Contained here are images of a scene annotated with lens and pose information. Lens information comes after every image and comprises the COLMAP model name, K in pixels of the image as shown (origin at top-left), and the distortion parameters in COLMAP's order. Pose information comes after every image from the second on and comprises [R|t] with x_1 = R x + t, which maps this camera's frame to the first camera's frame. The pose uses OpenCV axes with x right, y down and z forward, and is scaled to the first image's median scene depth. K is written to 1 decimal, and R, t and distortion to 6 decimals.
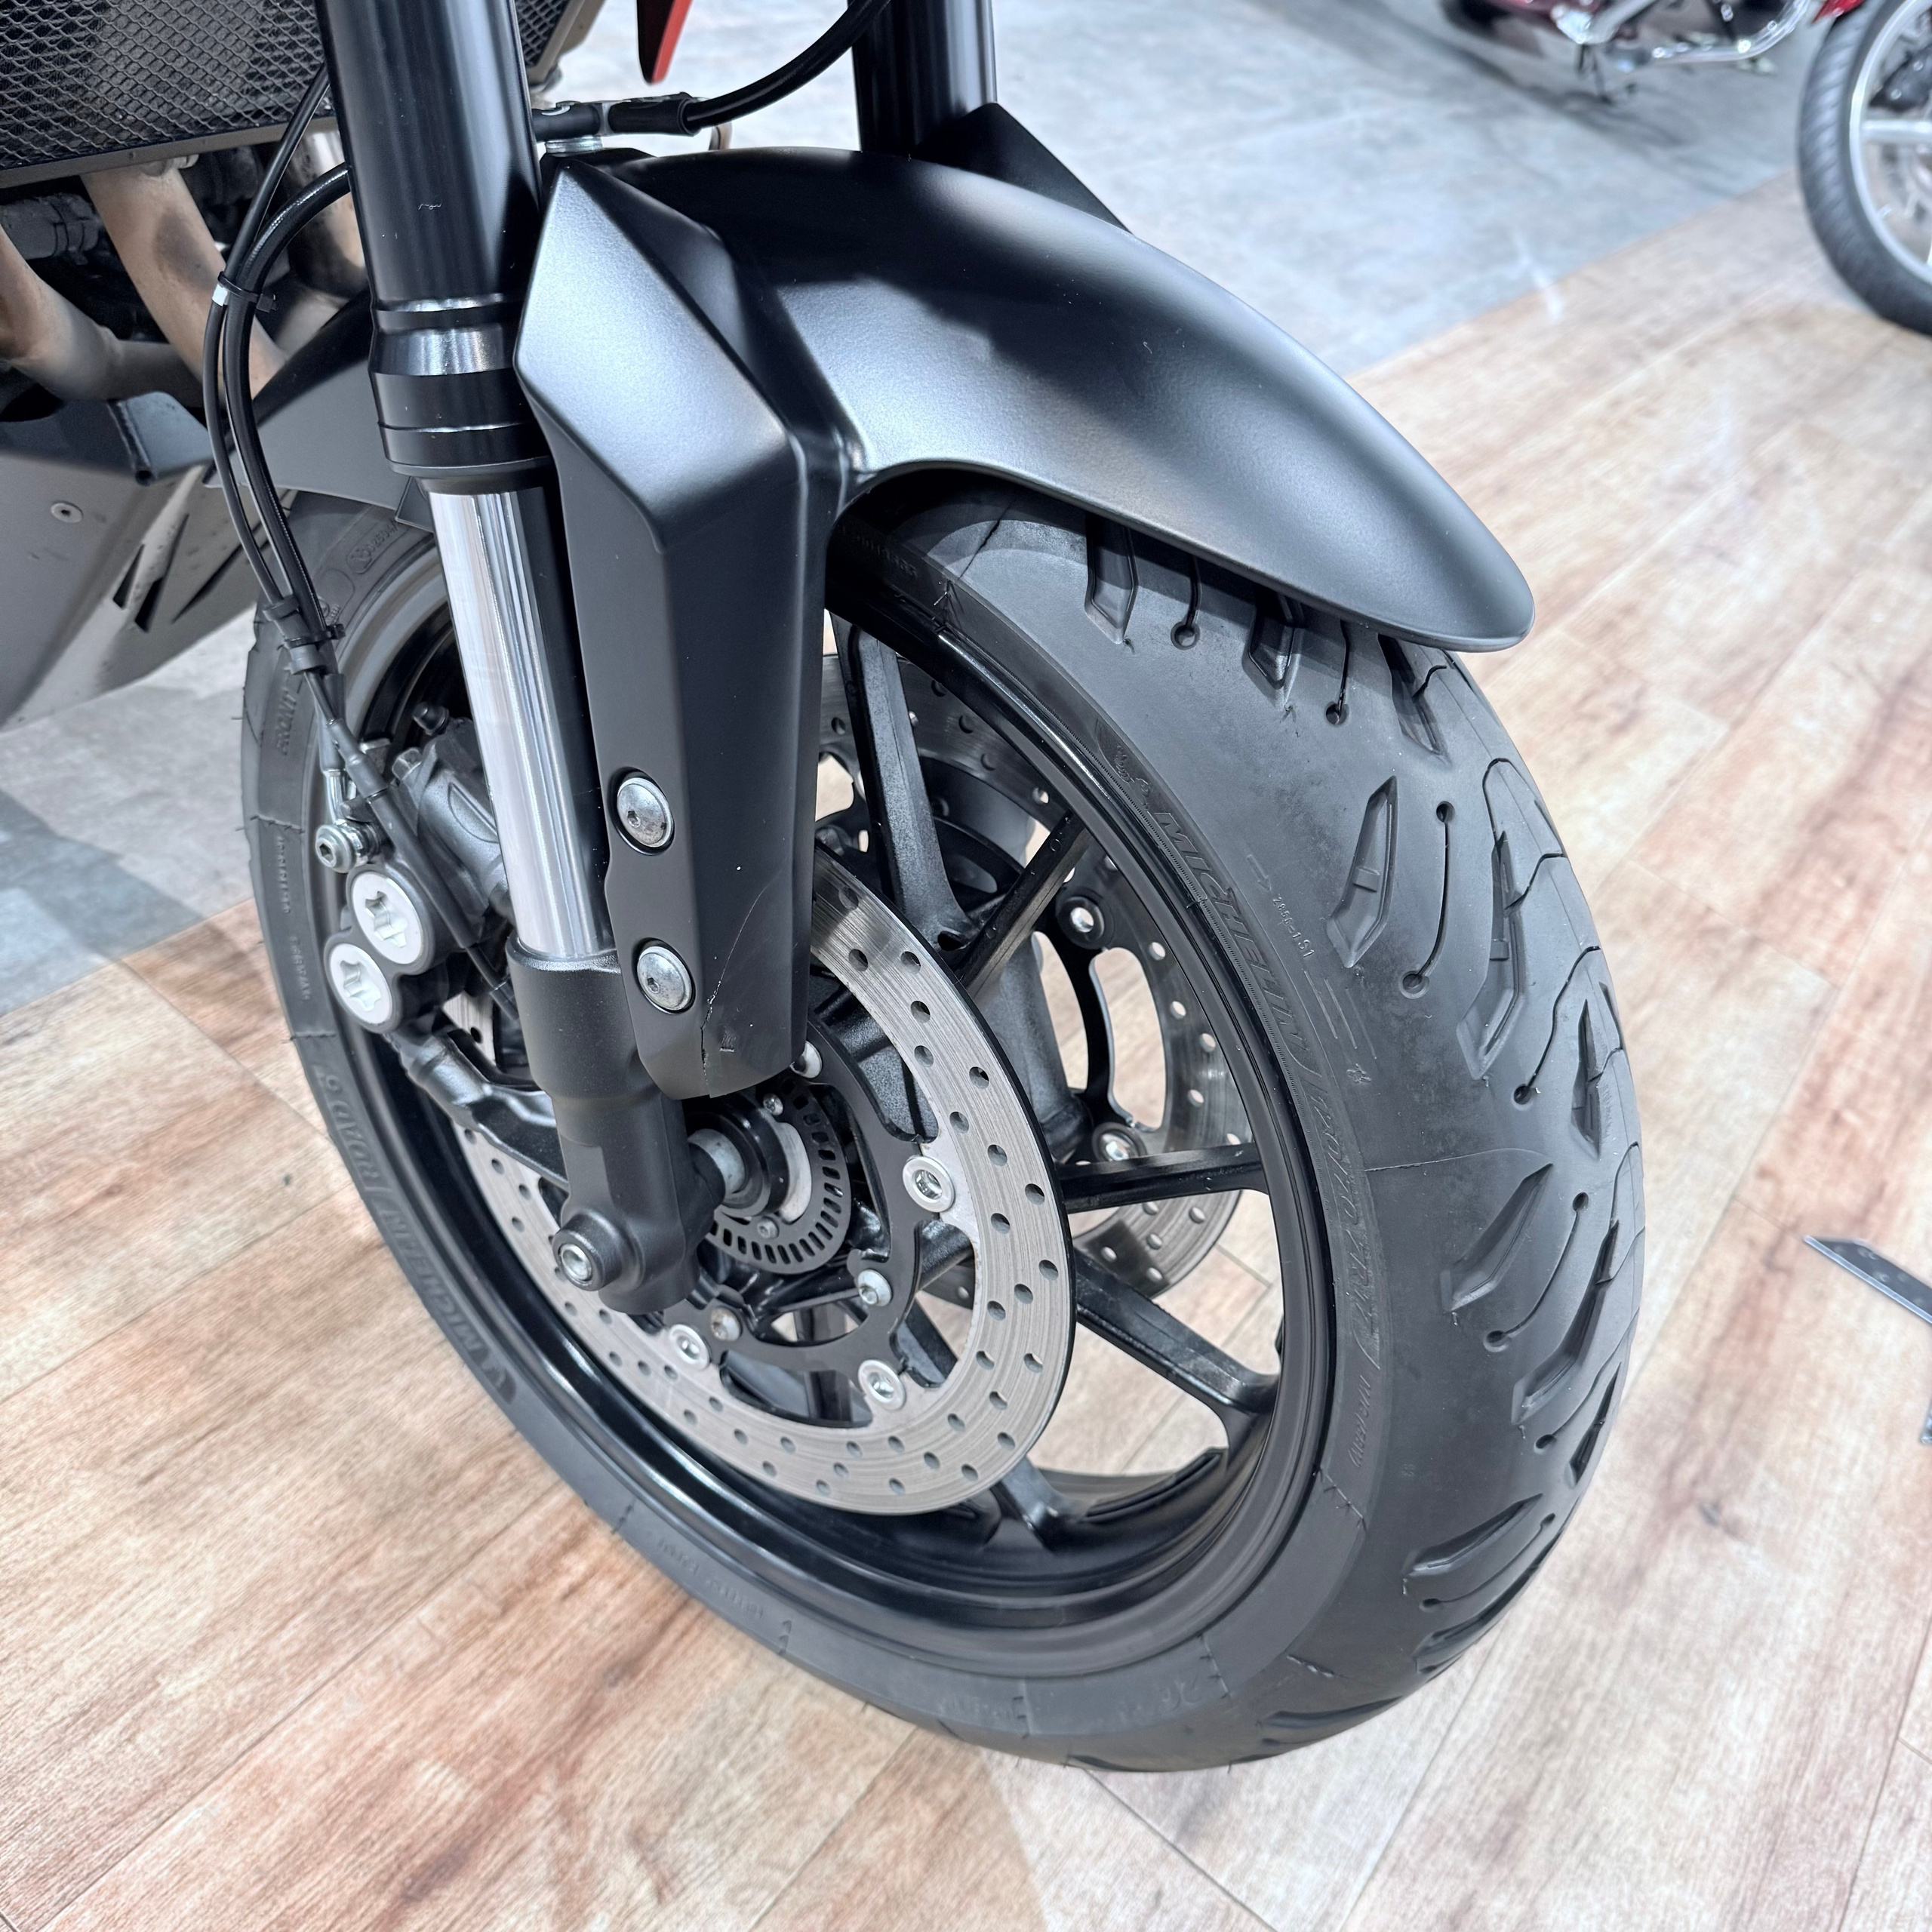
lens RADIAL K [[1819.6, 0, 977.5], [0, 1819.6, 950.9], [0, 0, 1]] dist [0.002796, 0.000000]
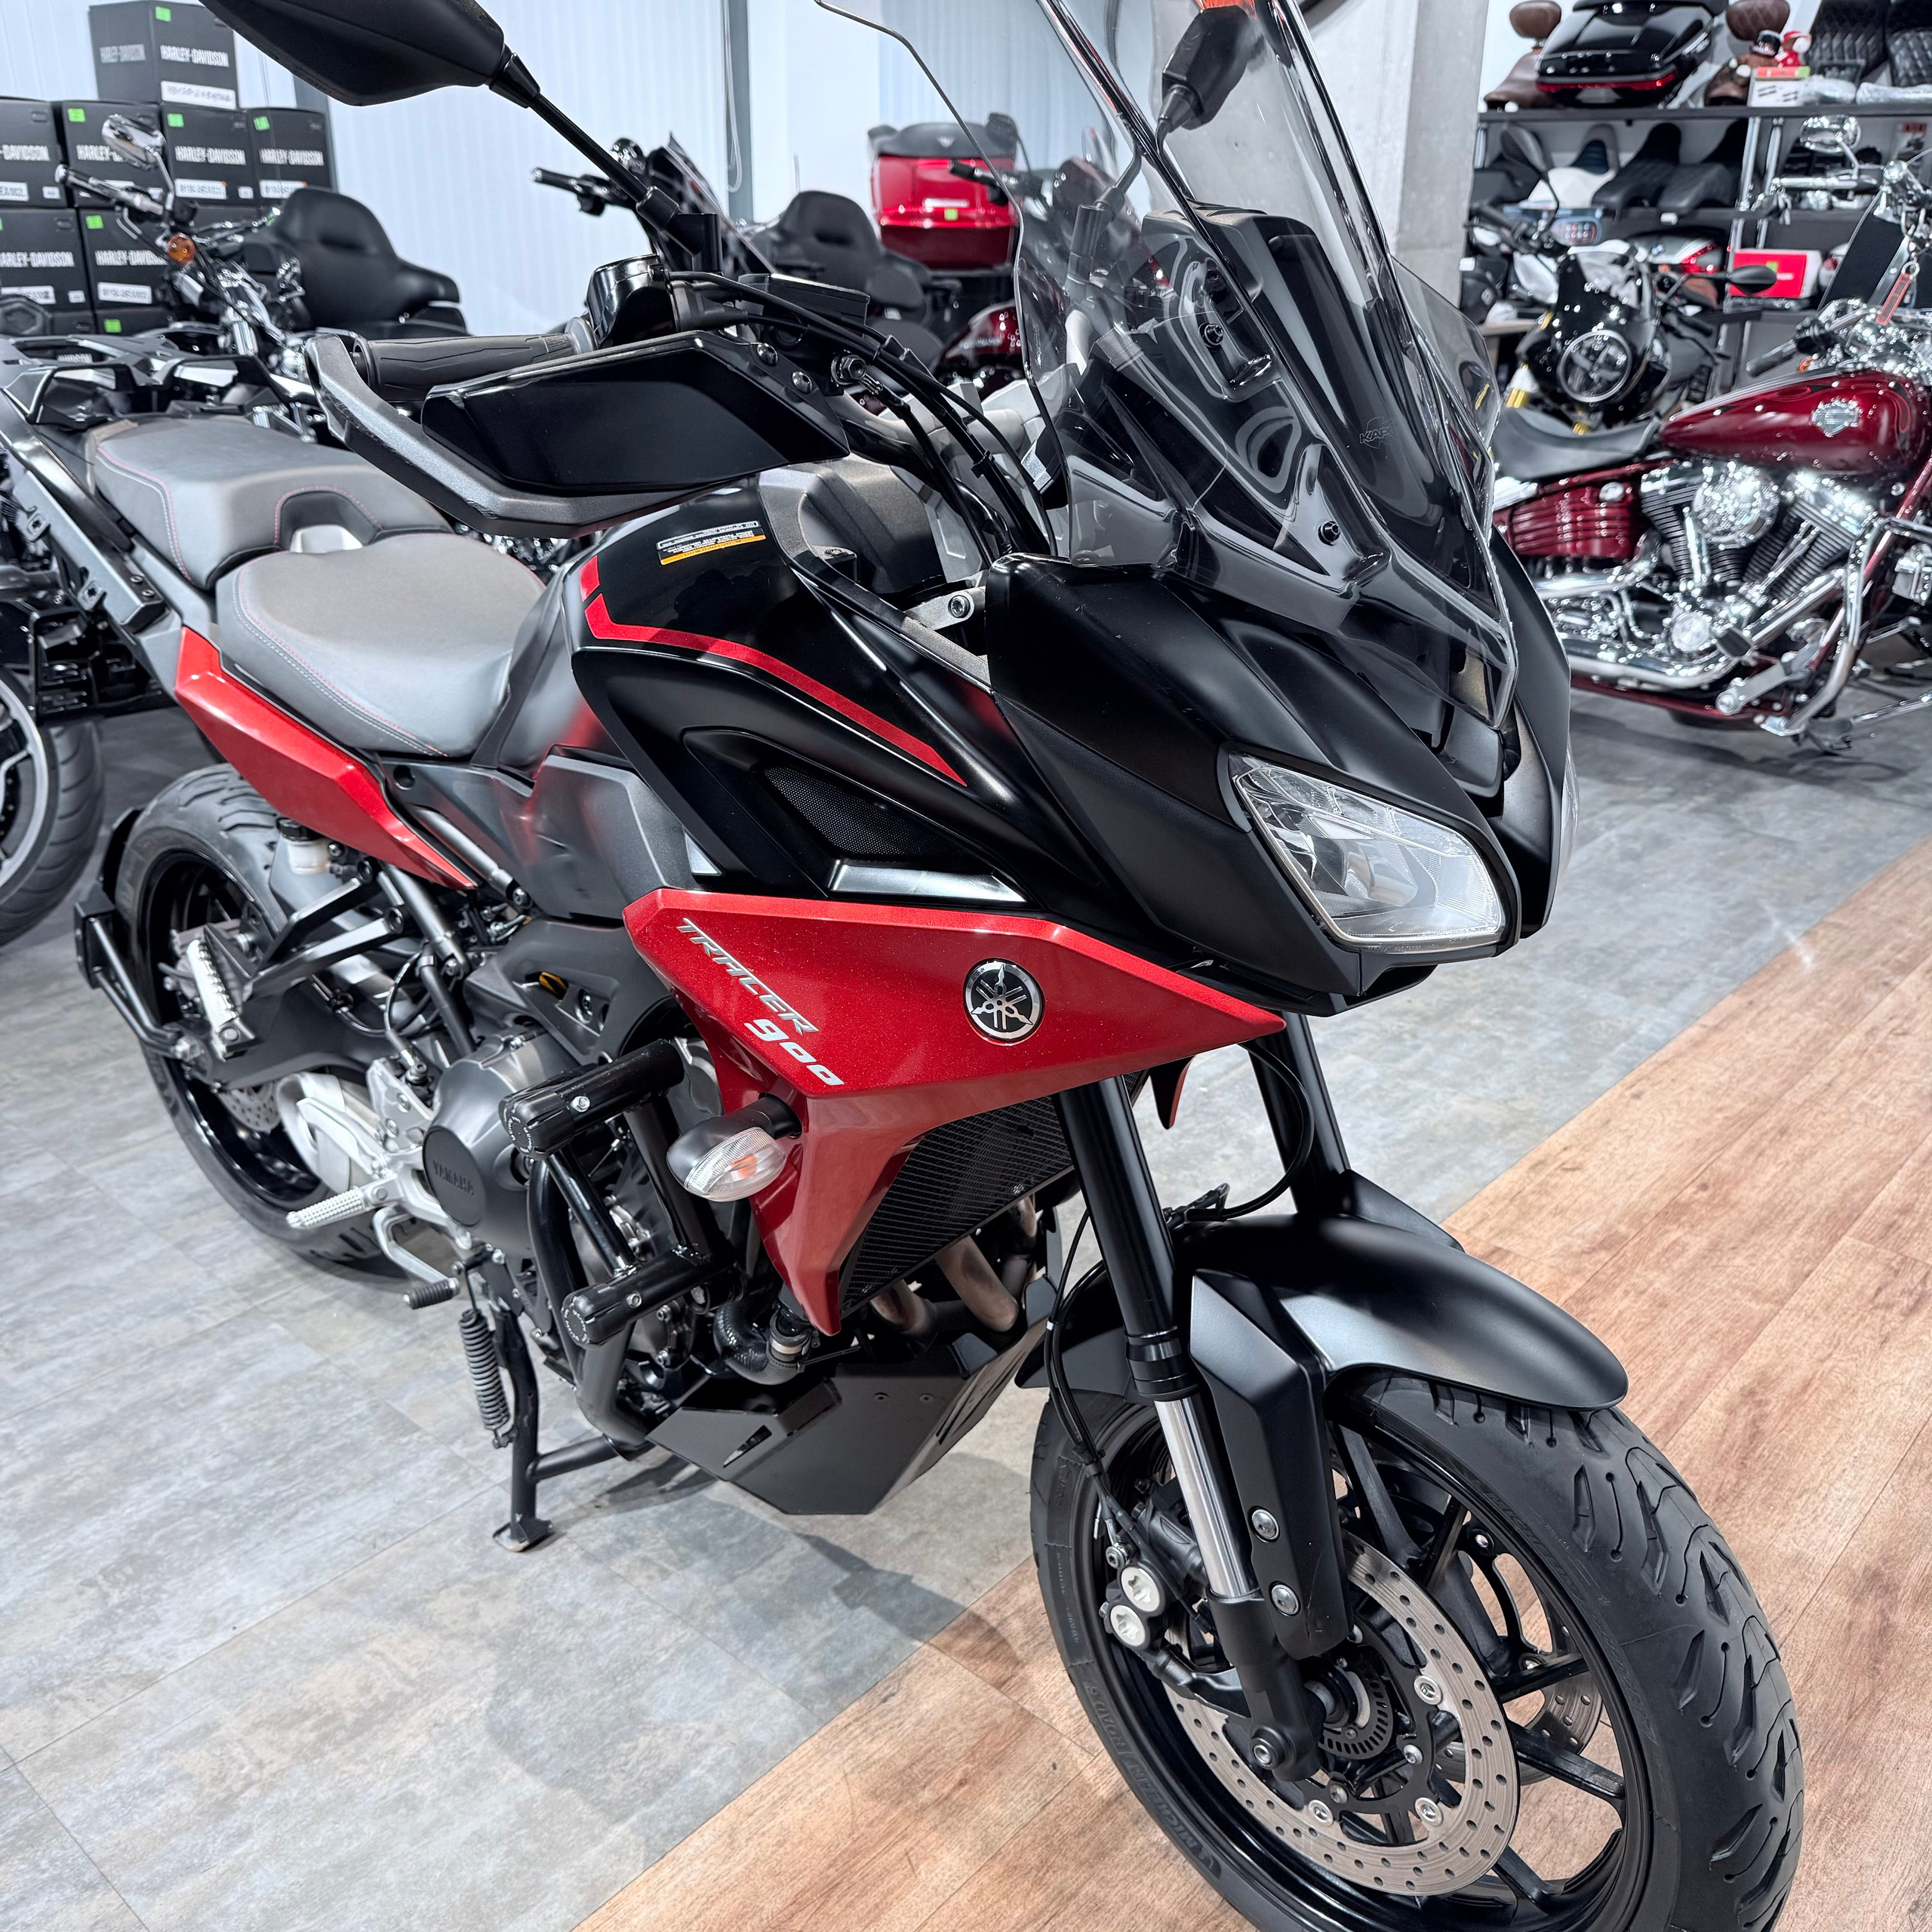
lens RADIAL K [[1819.6, 0, 956.6], [0, 1819.6, 950.7], [0, 0, 1]] dist [0.002796, 0.000000]
pose [[0.954885, -0.213569, -0.206355, 0.056399], [0.132912, 0.928717, -0.346148, -0.003971], [0.265572, 0.303105, 0.915204, -1.062931]]
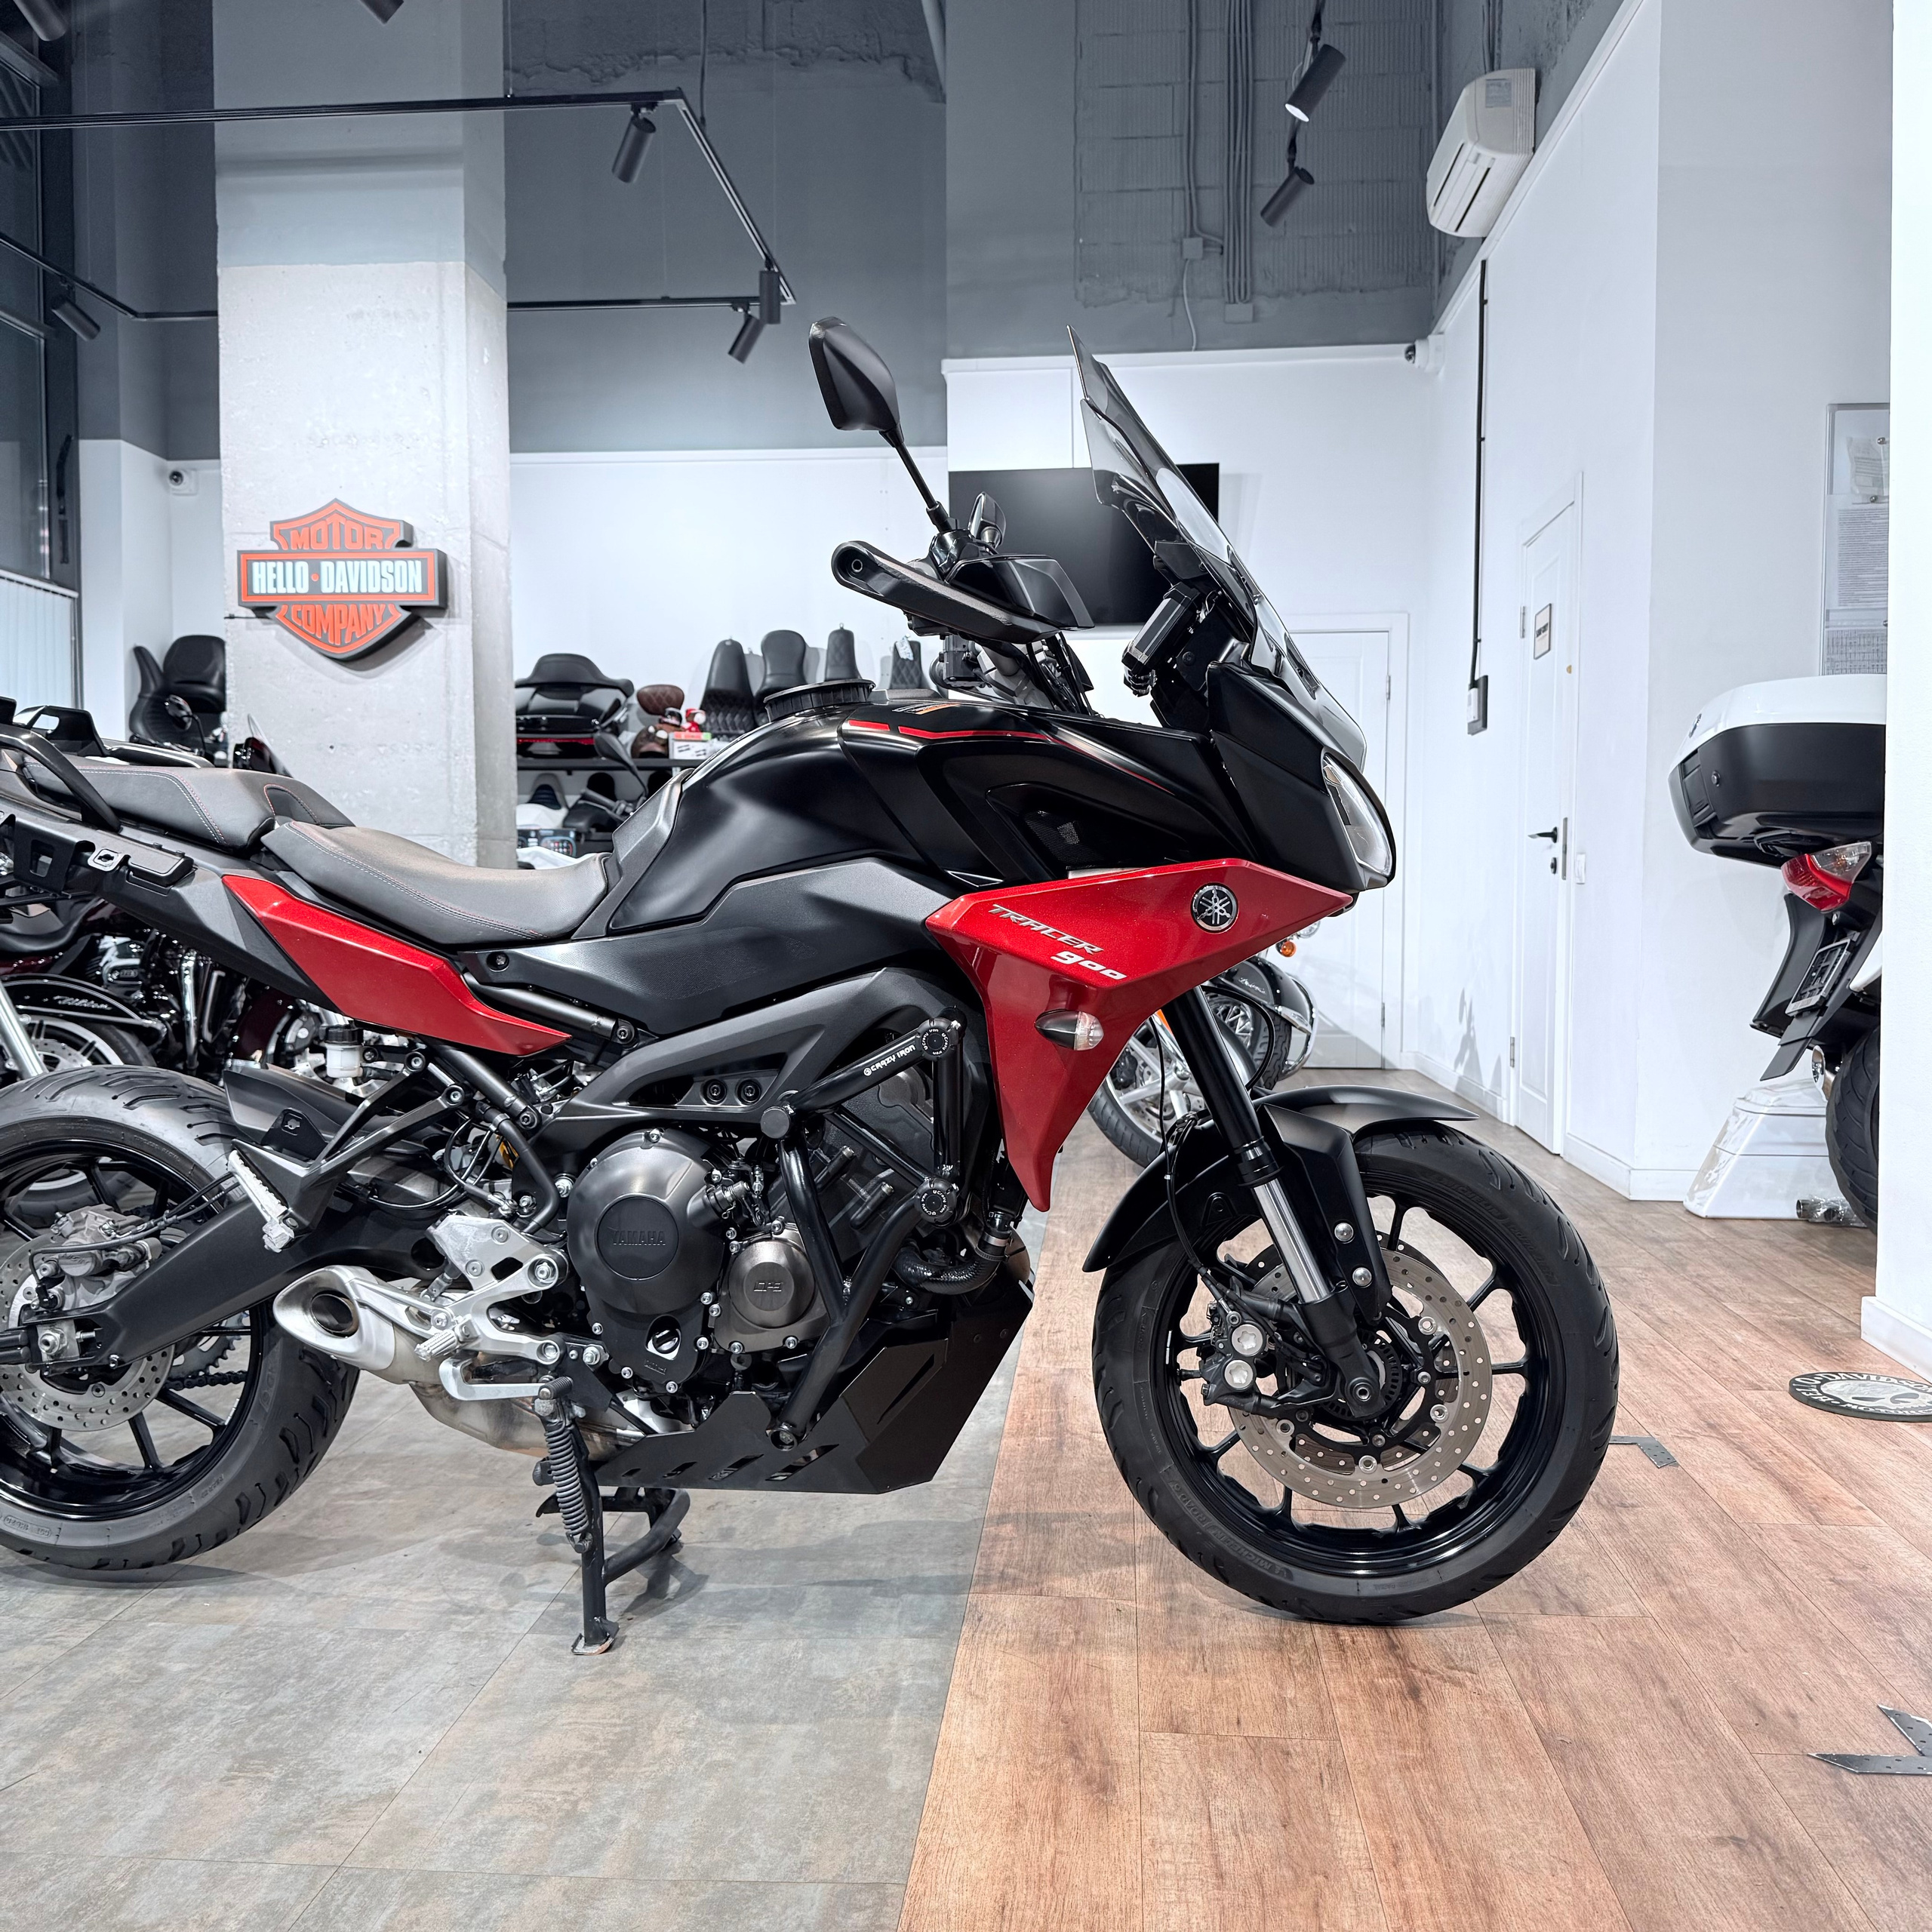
lens RADIAL K [[1819.6, 0, 968.4], [0, 1819.6, 949.3], [0, 0, 1]] dist [0.002796, 0.000000]
pose [[0.827153, -0.296173, 0.477598, -1.814903], [0.516930, 0.734371, -0.439866, 0.556652], [-0.220458, 0.610722, 0.760538, -1.593646]]
